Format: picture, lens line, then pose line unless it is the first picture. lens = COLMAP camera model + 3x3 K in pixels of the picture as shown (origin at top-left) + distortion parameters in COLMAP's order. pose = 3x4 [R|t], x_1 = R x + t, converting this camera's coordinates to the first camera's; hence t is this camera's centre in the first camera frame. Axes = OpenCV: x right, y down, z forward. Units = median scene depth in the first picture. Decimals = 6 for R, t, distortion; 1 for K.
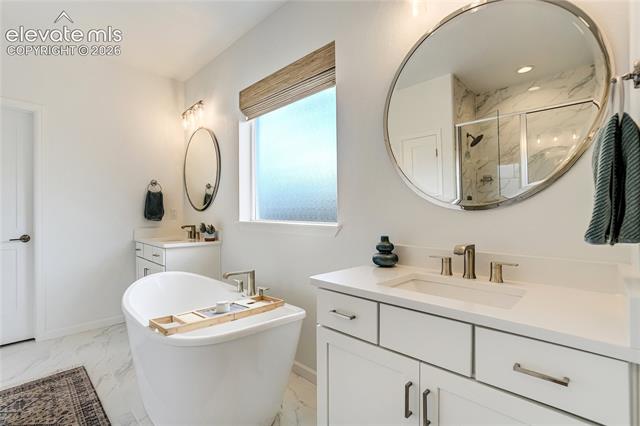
lens RADIAL K [[298.2, 0, 314.5], [0, 298.2, 211.5], [0, 0, 1]] dist [-0.058173, 0.021958]
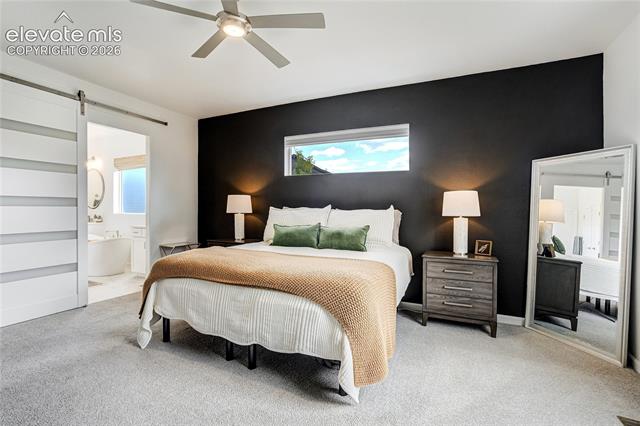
lens RADIAL K [[298.2, 0, 314.5], [0, 298.2, 211.5], [0, 0, 1]] dist [-0.058173, 0.021958]
pose [[0.949989, 0.011838, 0.312058, 0.659528], [-0.012793, 0.999918, 0.001012, -0.009779], [-0.312020, -0.004954, 0.950063, -2.055725]]
